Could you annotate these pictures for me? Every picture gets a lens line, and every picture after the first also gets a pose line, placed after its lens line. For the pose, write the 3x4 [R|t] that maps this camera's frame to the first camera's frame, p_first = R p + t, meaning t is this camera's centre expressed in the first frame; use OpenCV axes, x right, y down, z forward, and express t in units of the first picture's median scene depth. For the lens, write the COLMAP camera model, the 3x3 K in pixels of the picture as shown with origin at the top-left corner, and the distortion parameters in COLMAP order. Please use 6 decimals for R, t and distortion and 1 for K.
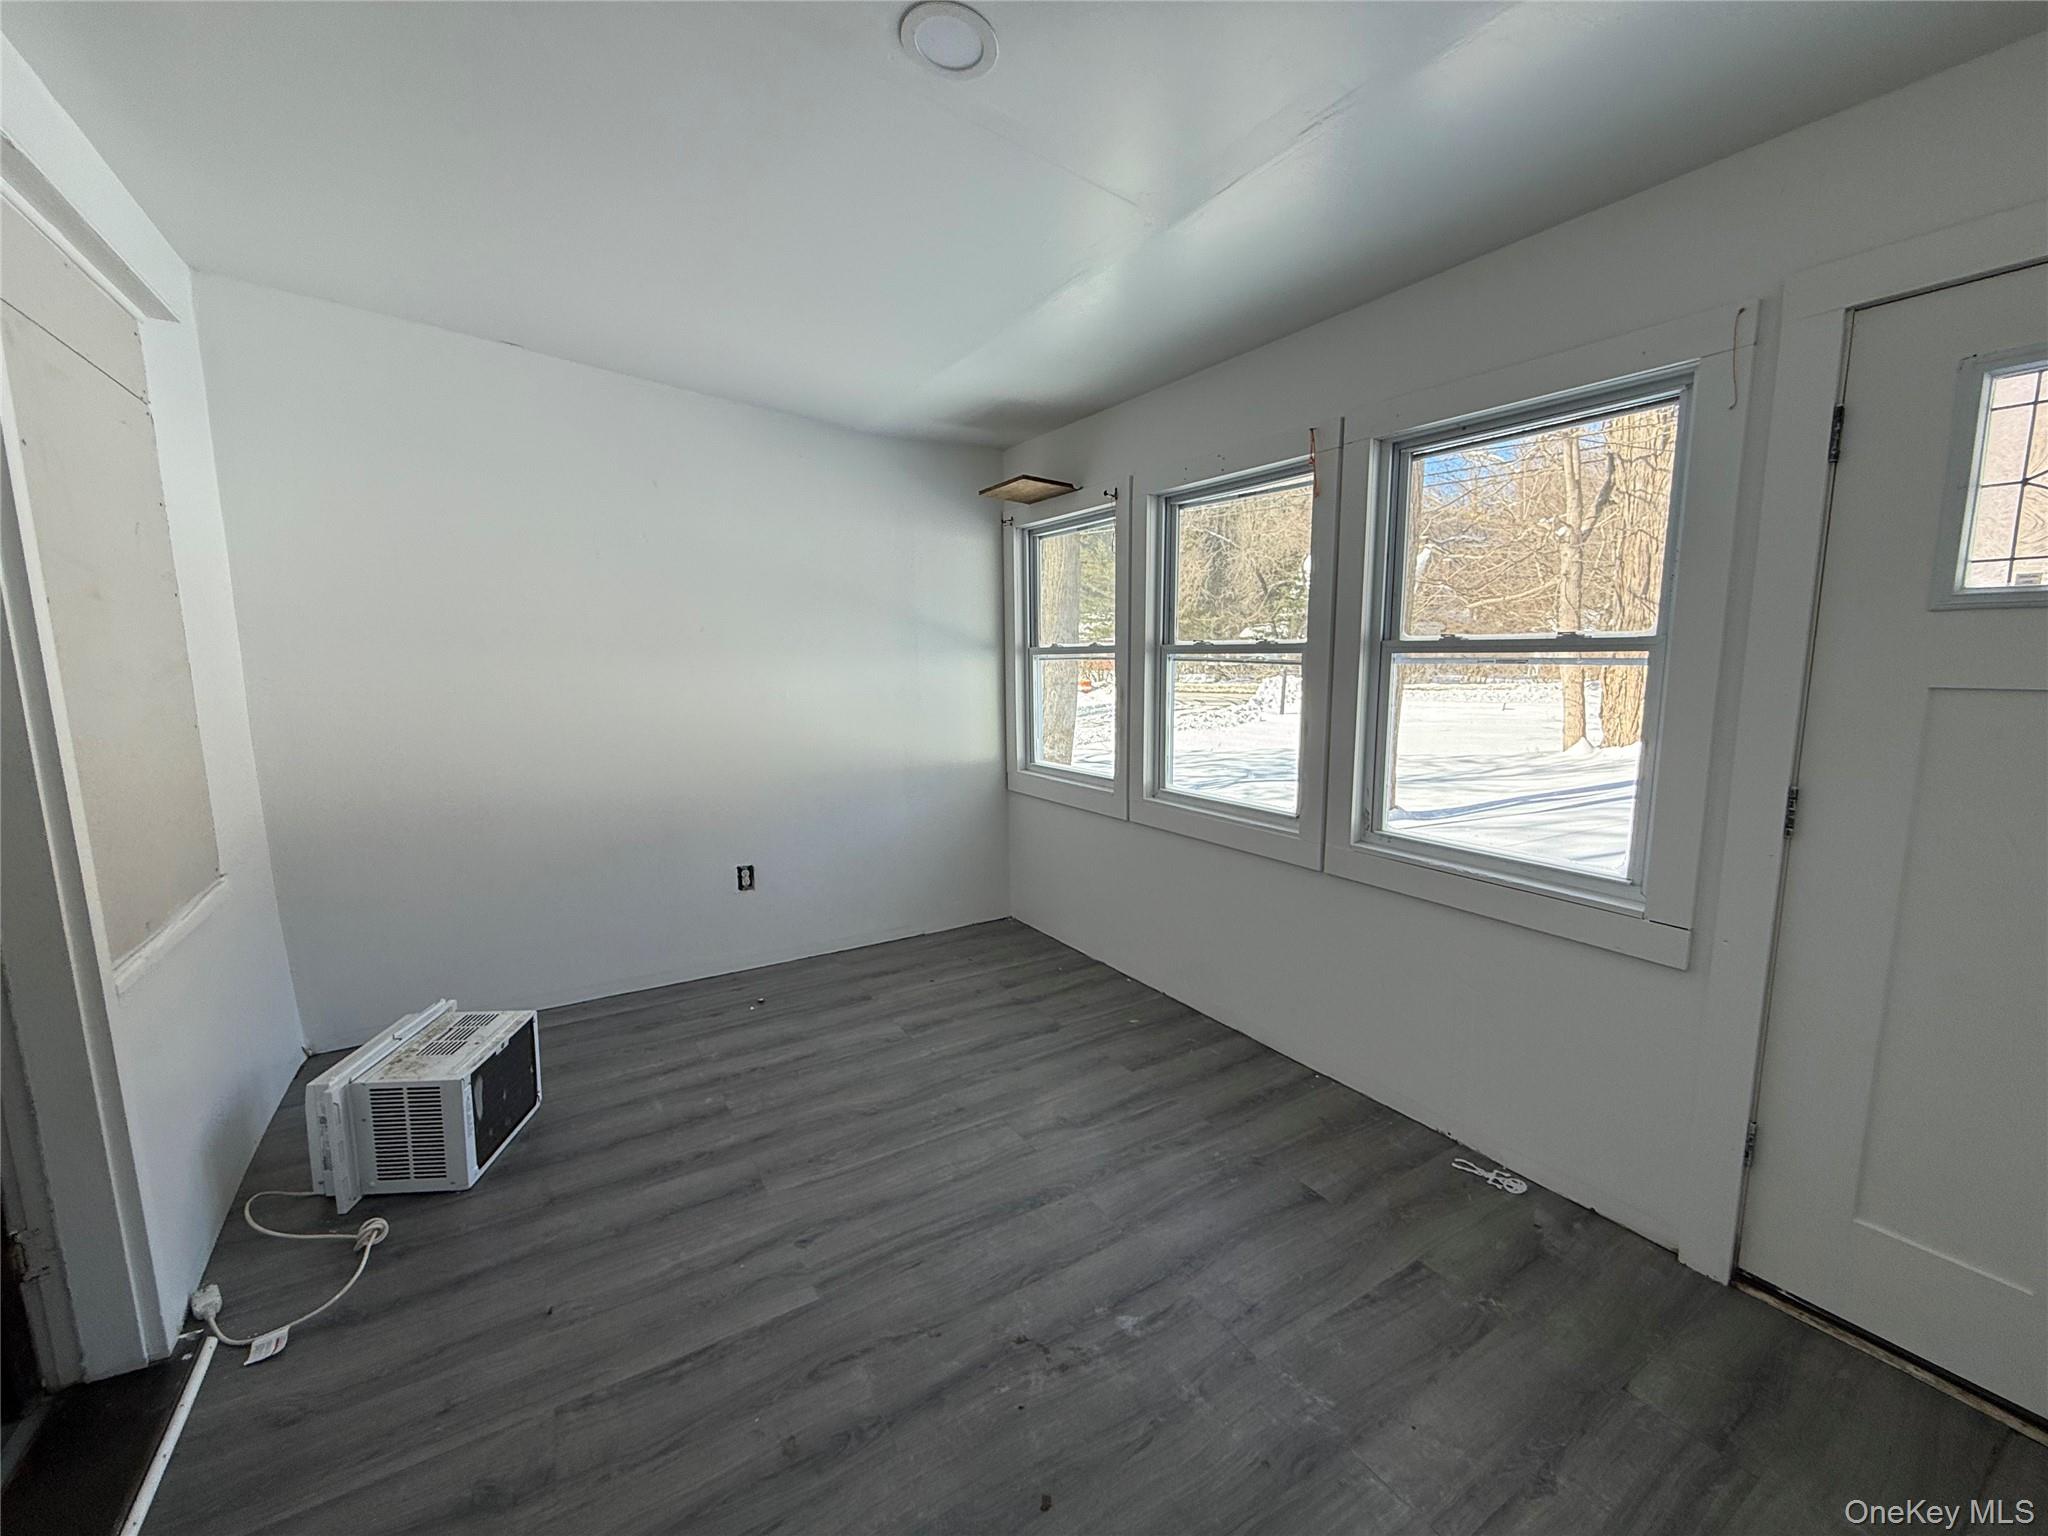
lens RADIAL K [[821.9, 0, 1026.2], [0, 821.9, 773.7], [0, 0, 1]] dist [-0.003269, 0.000017]
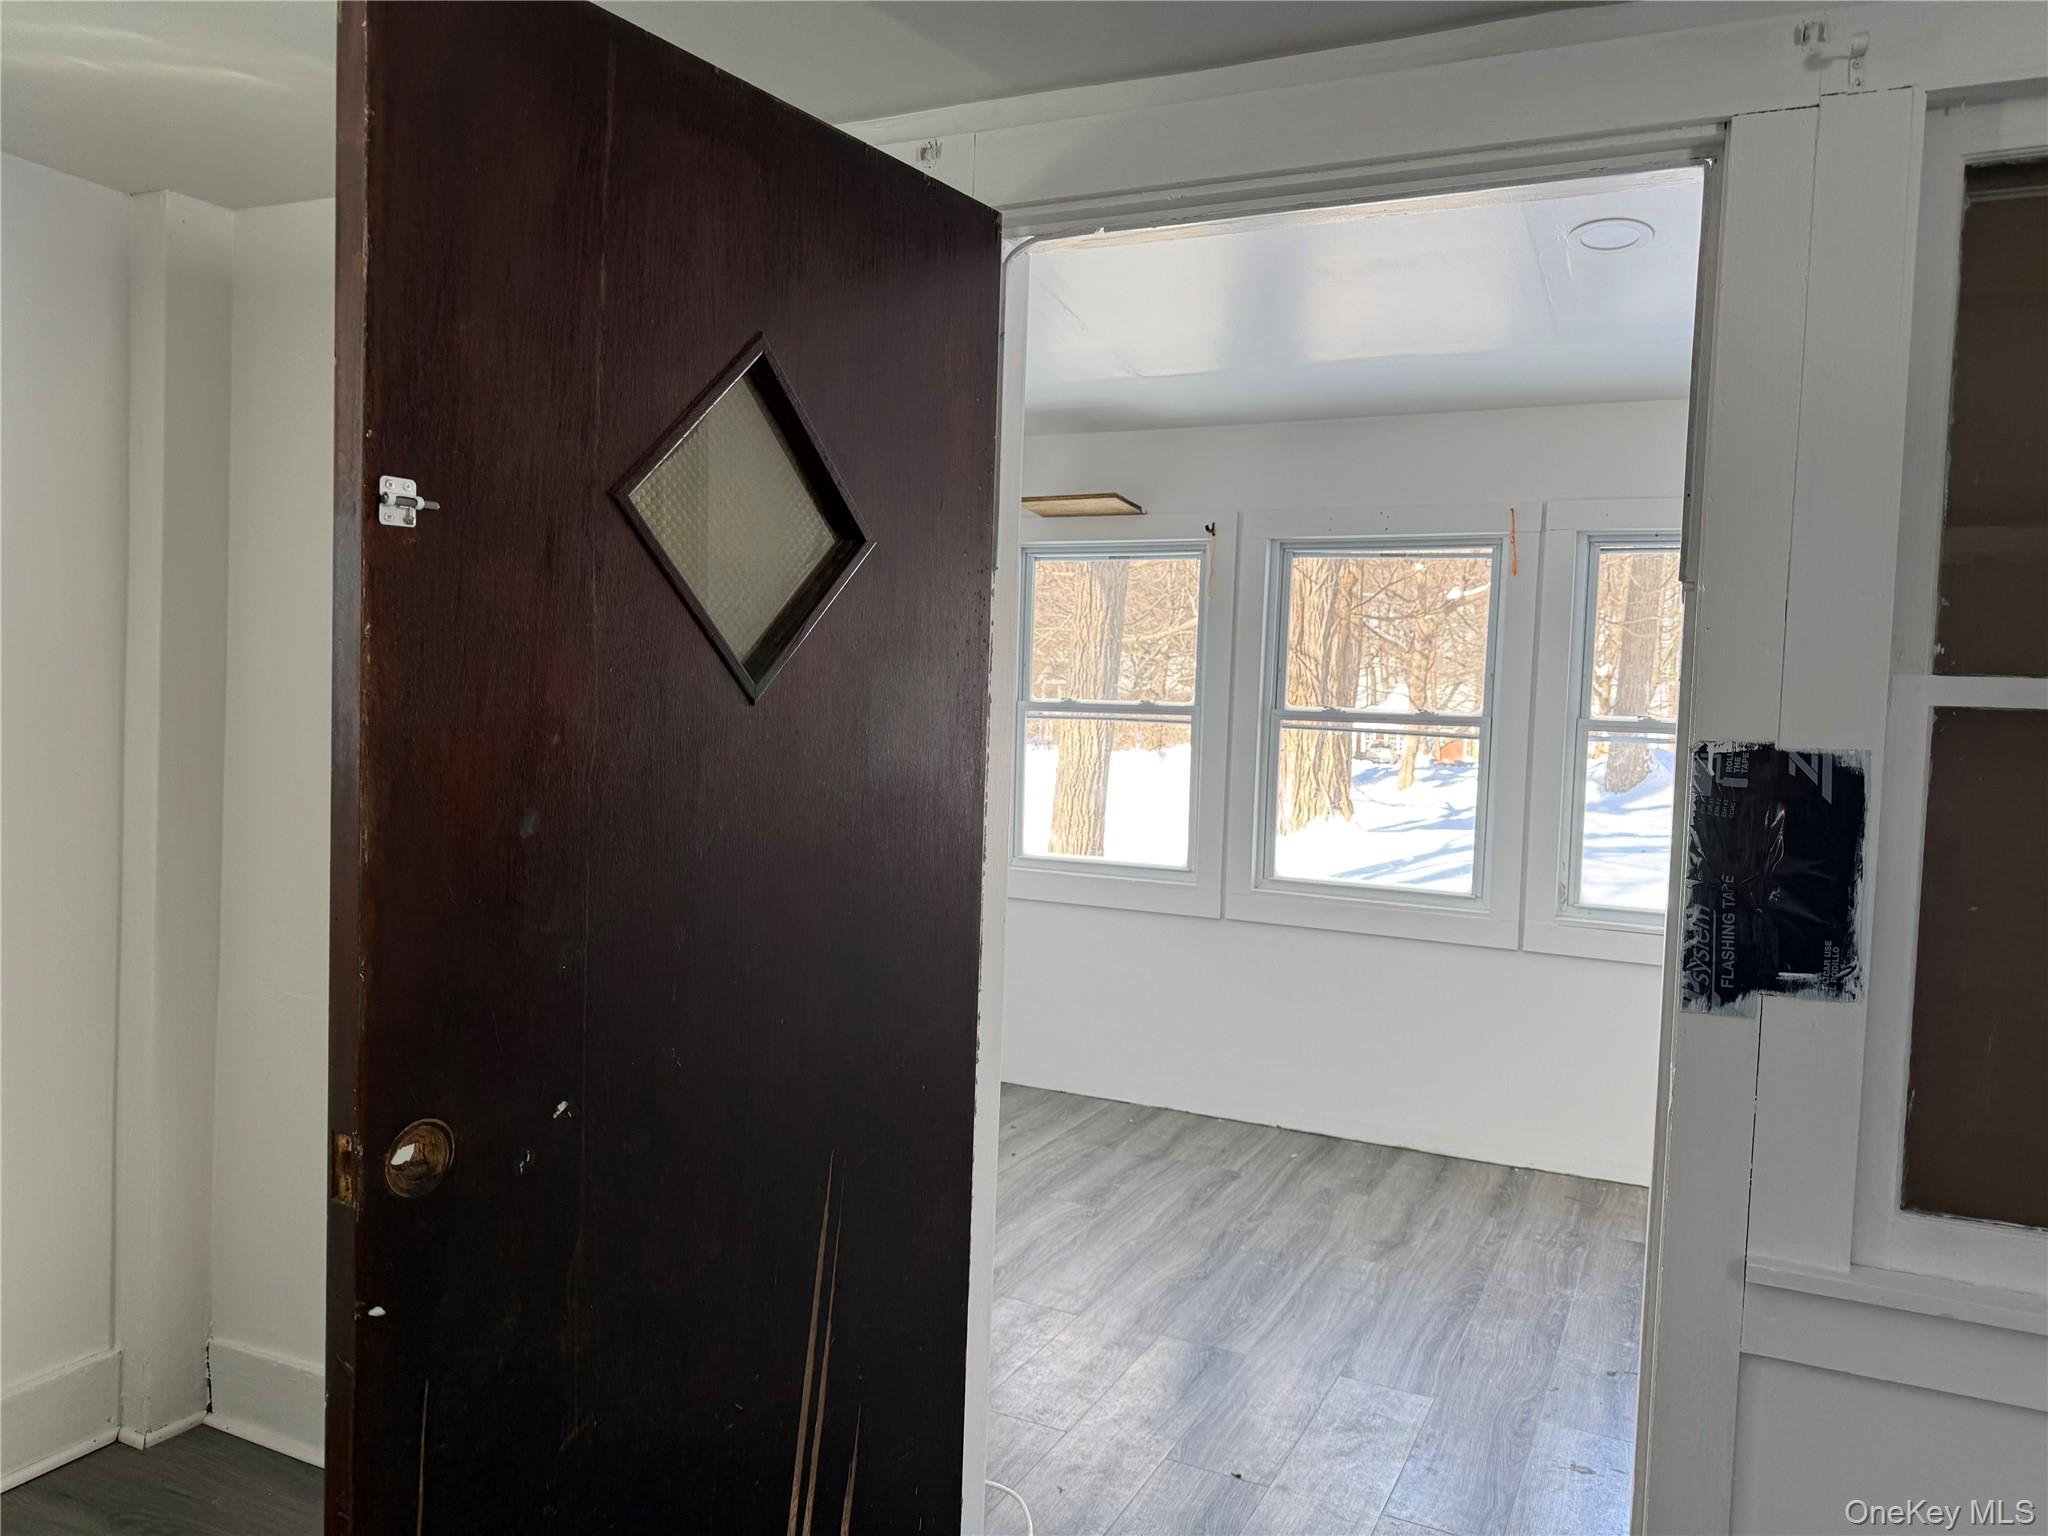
lens RADIAL K [[1440.6, 0, 1023.5], [0, 1440.6, 765.6], [0, 0, 1]] dist [0.004525, -0.004290]
pose [[0.847328, 0.011146, 0.530954, -0.882621], [0.038469, 0.995865, -0.082297, 0.016282], [-0.529676, 0.090158, 0.843395, -0.126152]]
